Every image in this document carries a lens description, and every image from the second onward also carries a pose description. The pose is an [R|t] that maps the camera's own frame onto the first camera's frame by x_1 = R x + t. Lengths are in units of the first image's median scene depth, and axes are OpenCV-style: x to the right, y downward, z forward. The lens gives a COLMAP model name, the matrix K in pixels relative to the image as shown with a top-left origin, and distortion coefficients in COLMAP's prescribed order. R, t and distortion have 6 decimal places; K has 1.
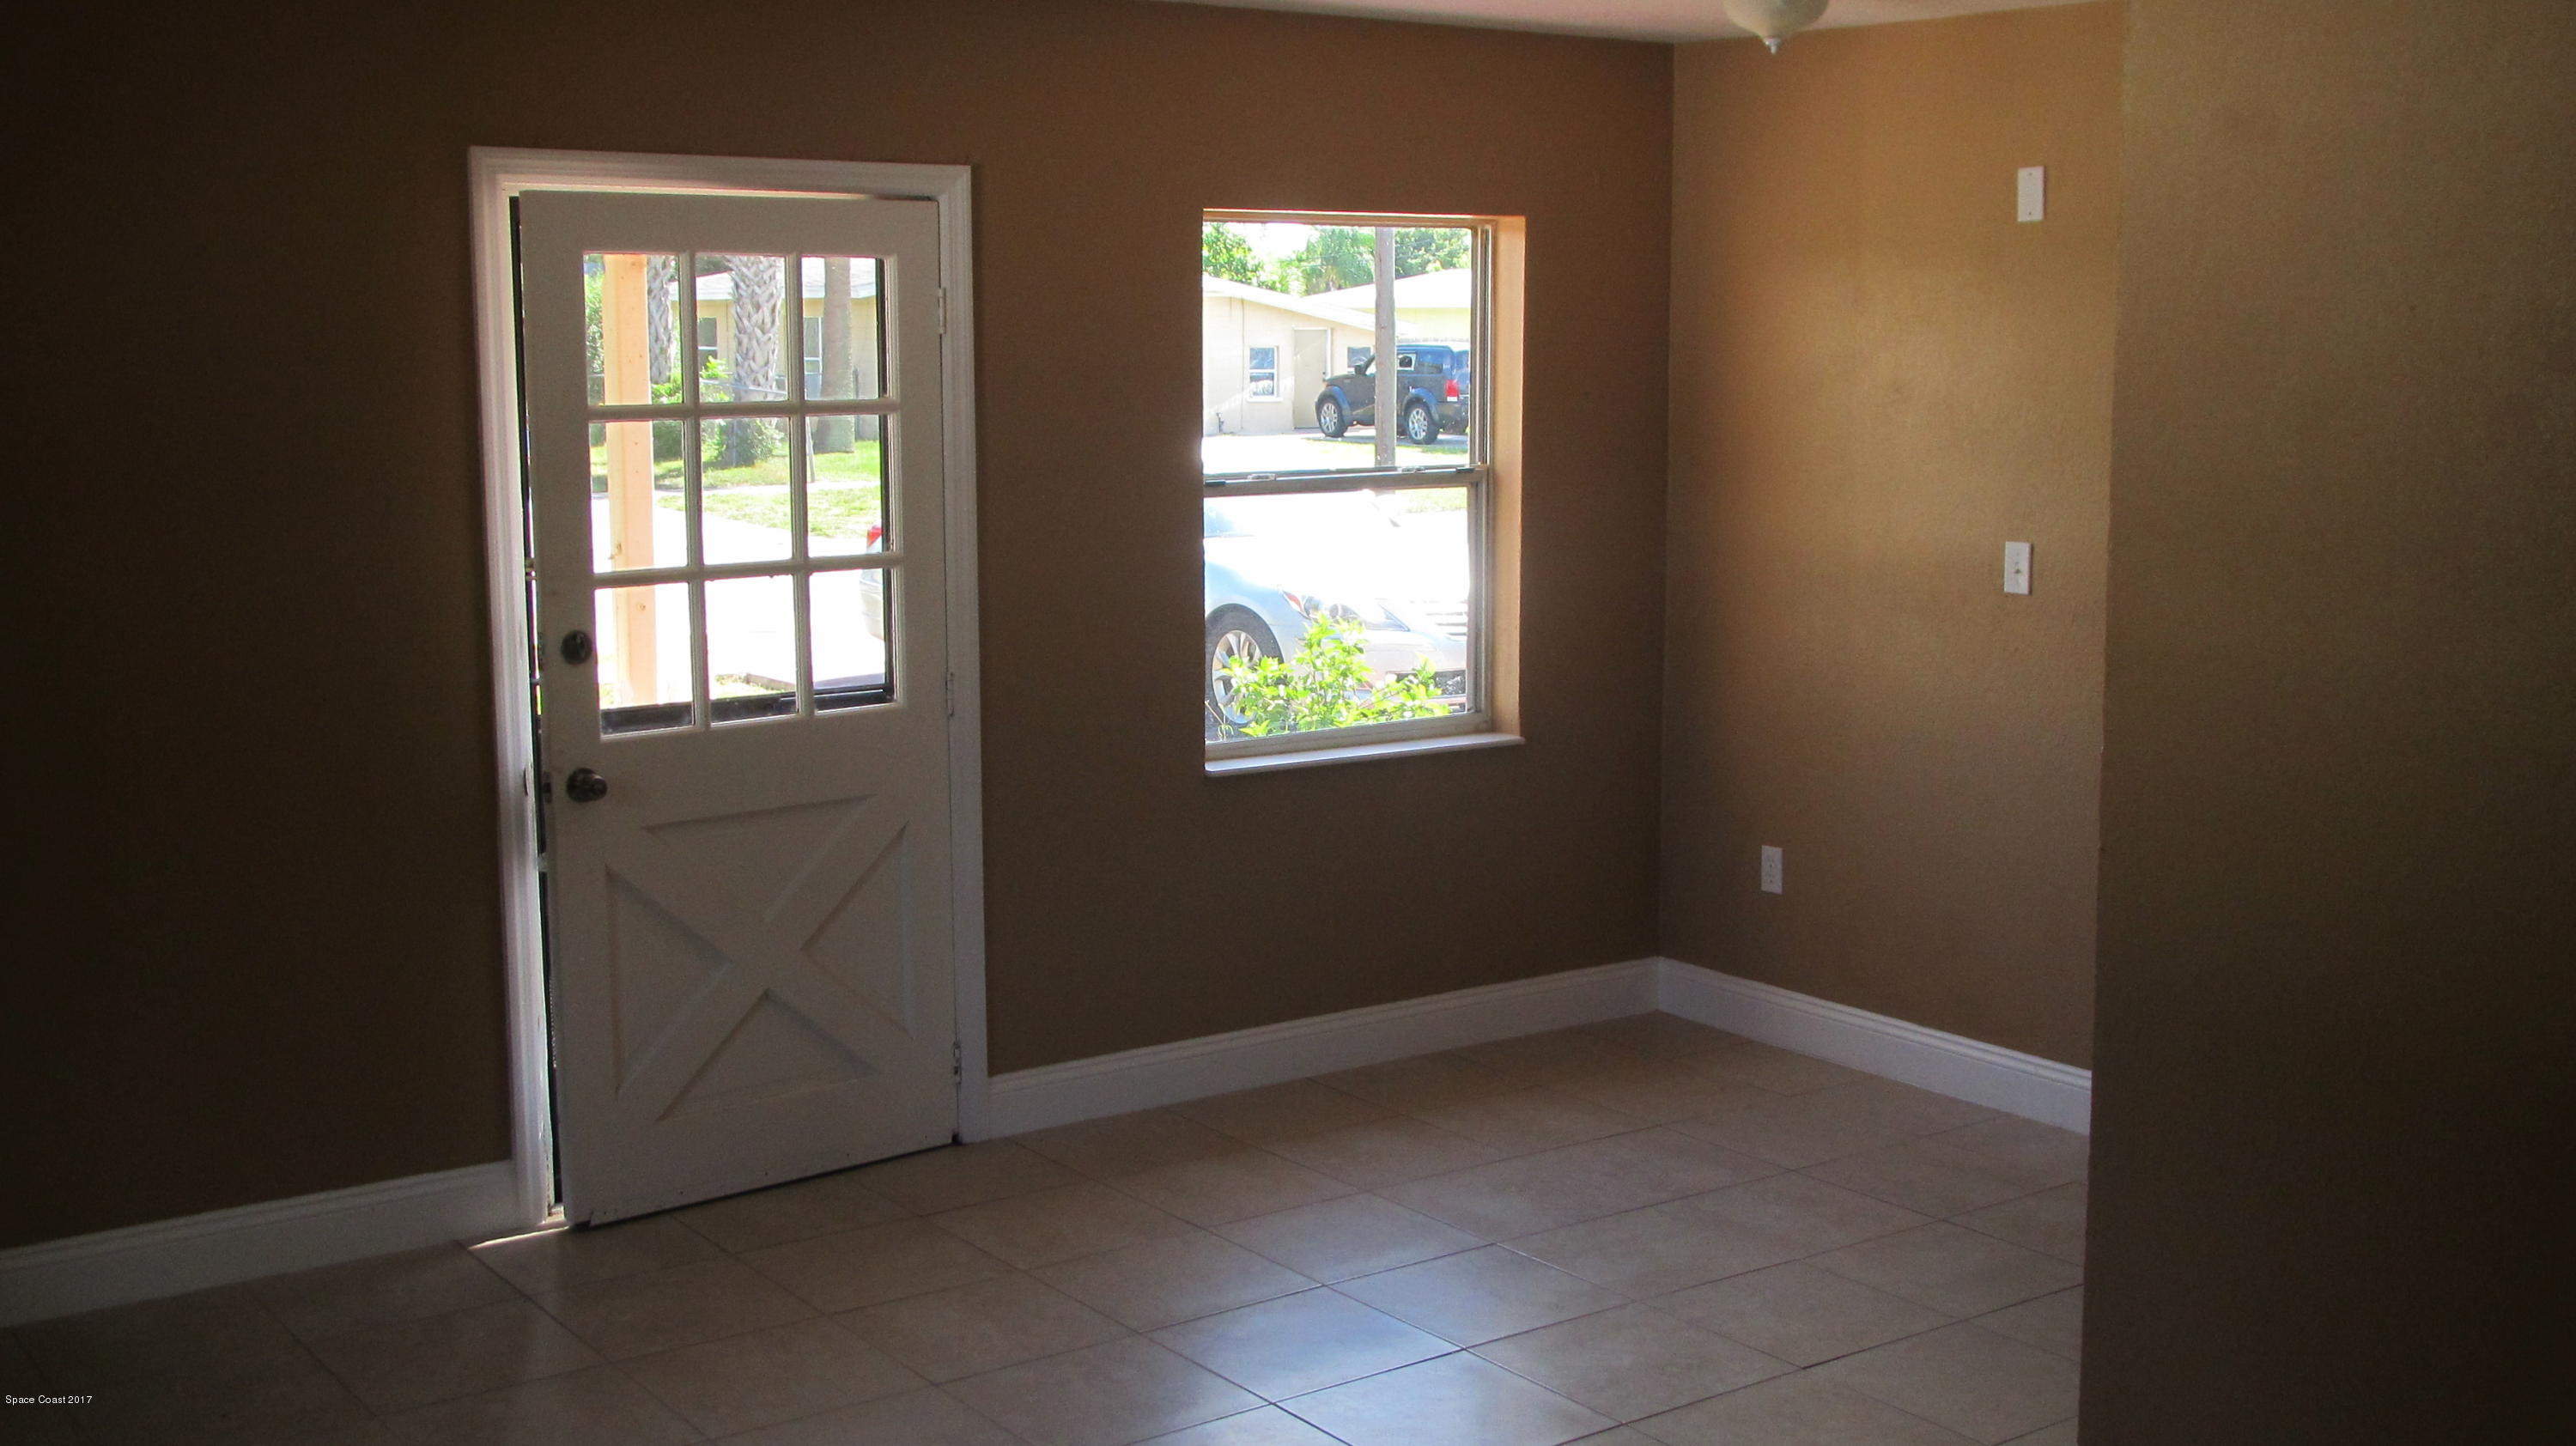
lens RADIAL K [[2765.7, 0, 1290.9], [0, 2765.7, 716.2], [0, 0, 1]] dist [-0.012570, 0.000000]
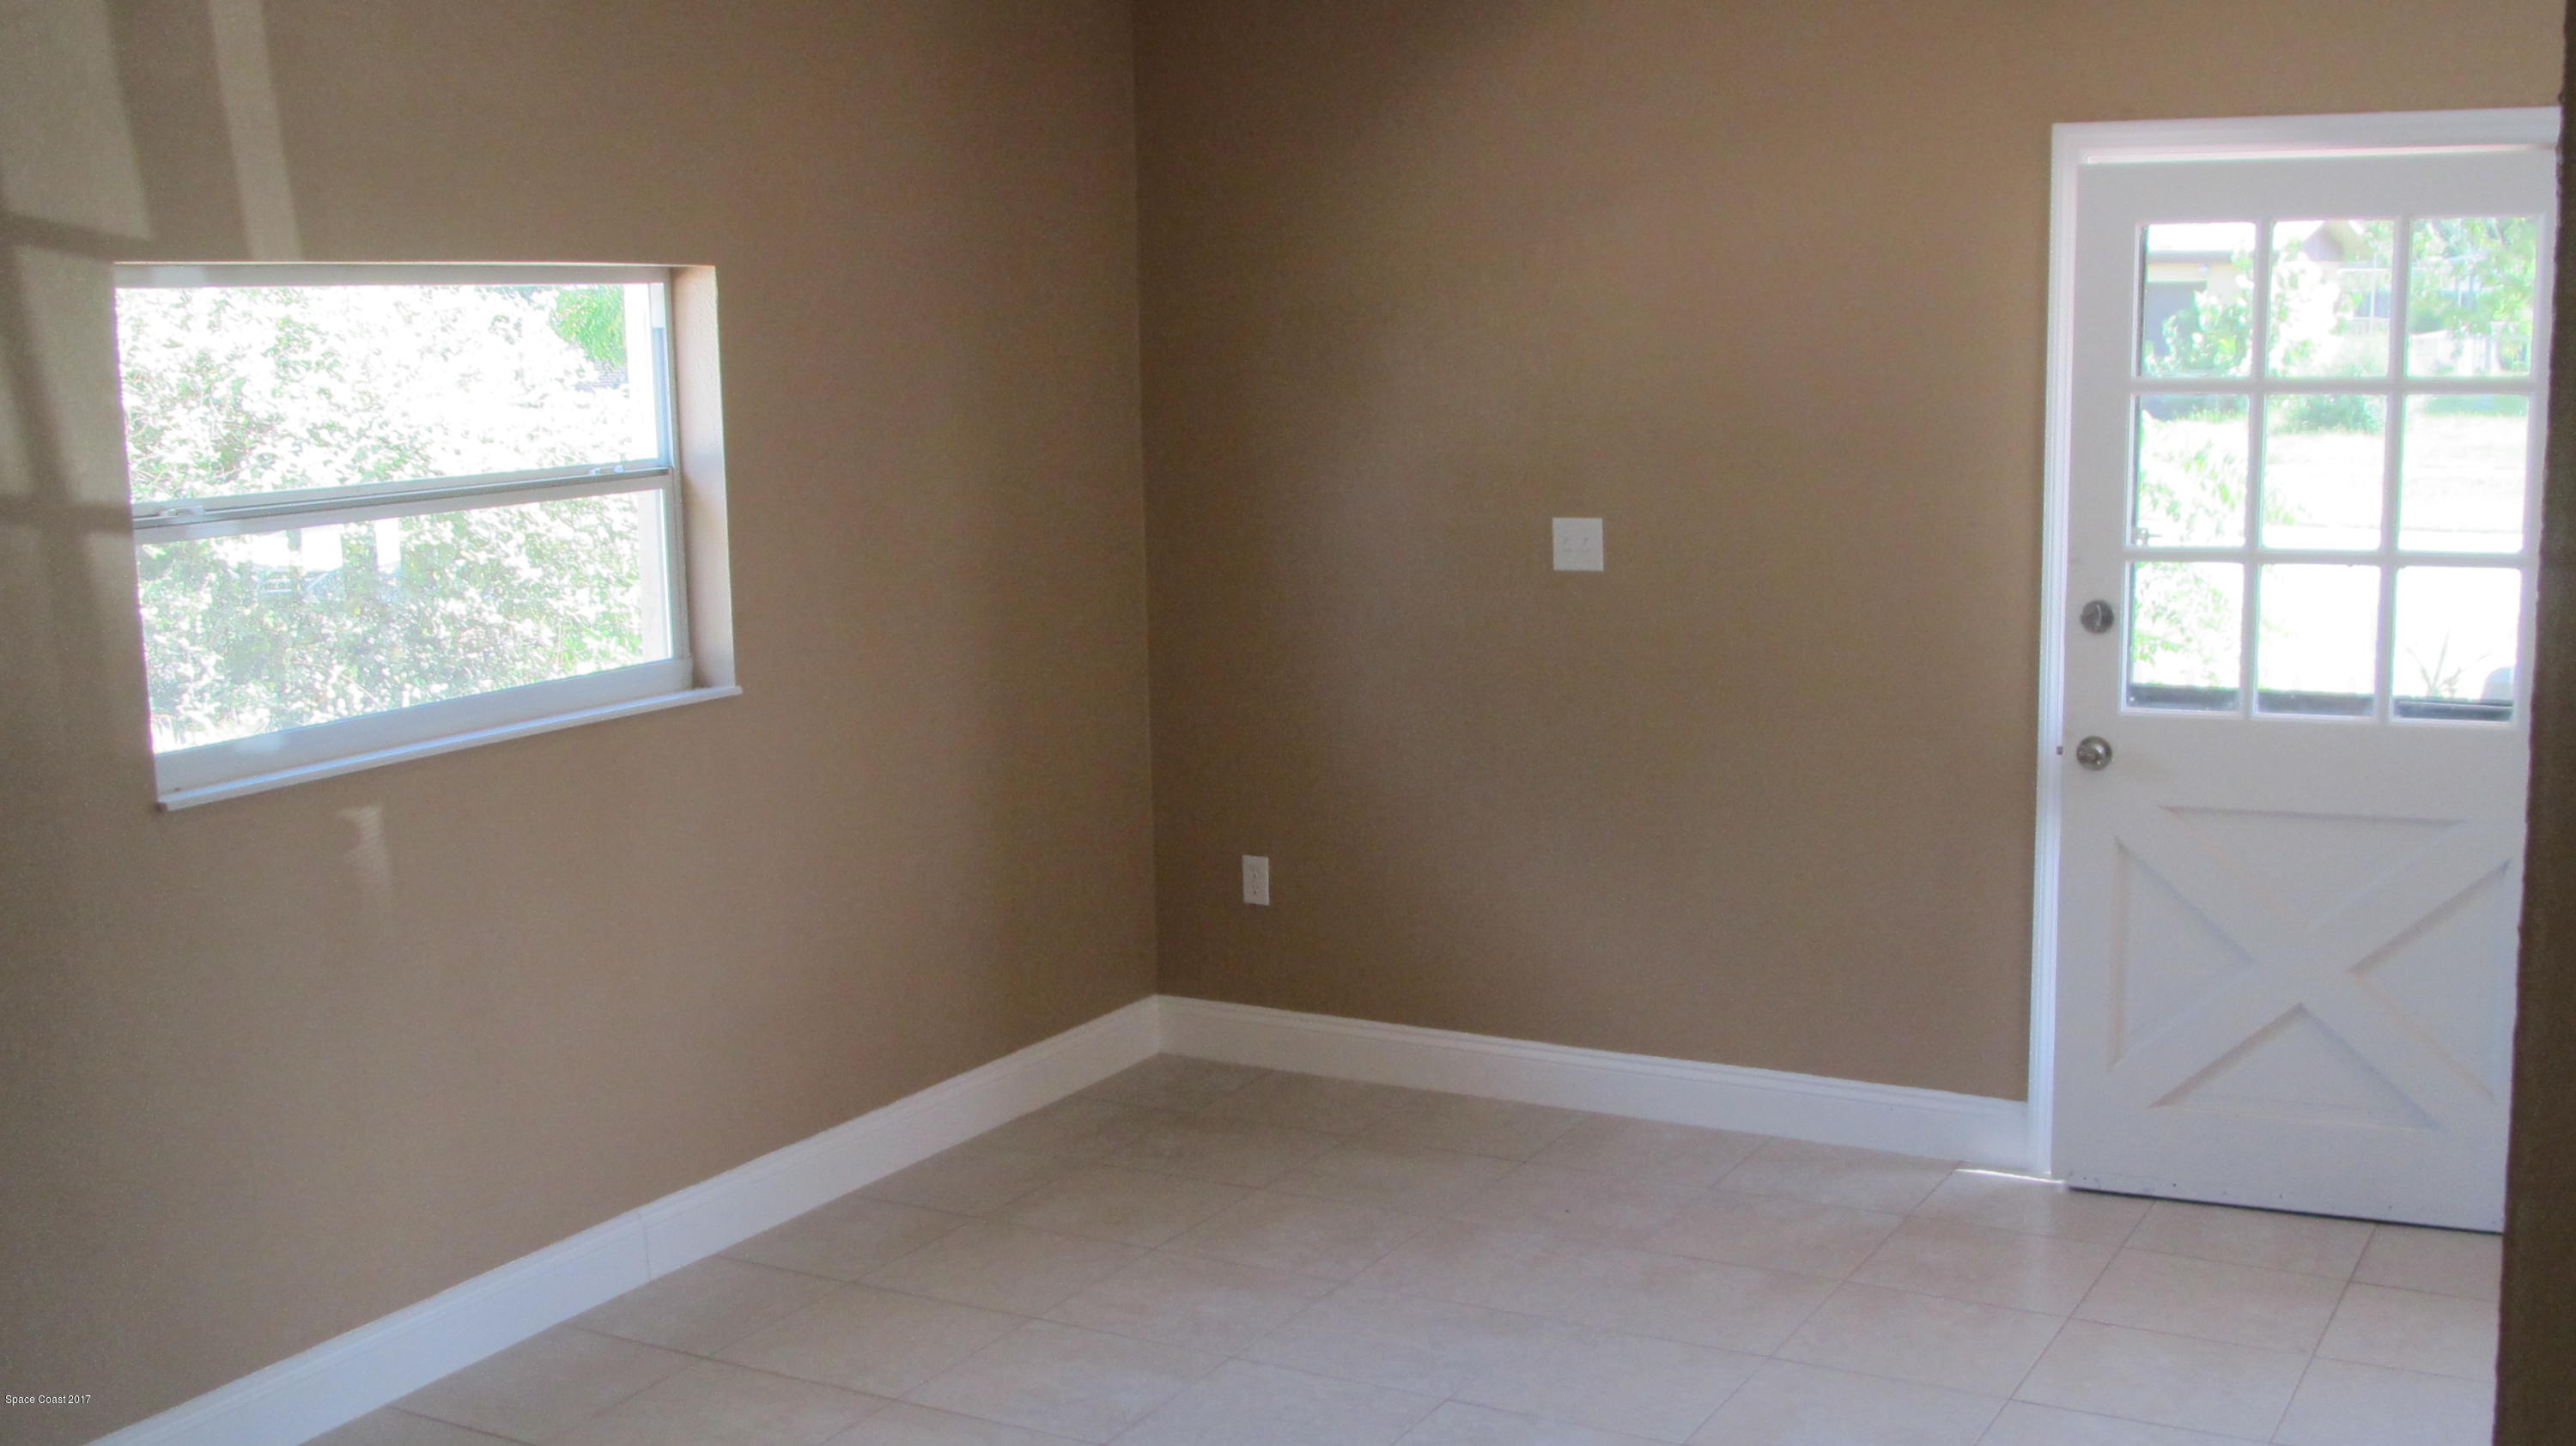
lens RADIAL K [[2765.7, 0, 1290.5], [0, 2765.7, 723.9], [0, 0, 1]] dist [-0.012570, 0.000000]
pose [[0.465526, 0.133983, -0.874834, 0.480083], [-0.115866, 0.989193, 0.089841, -0.041458], [0.877417, 0.059540, 0.476019, 0.258271]]
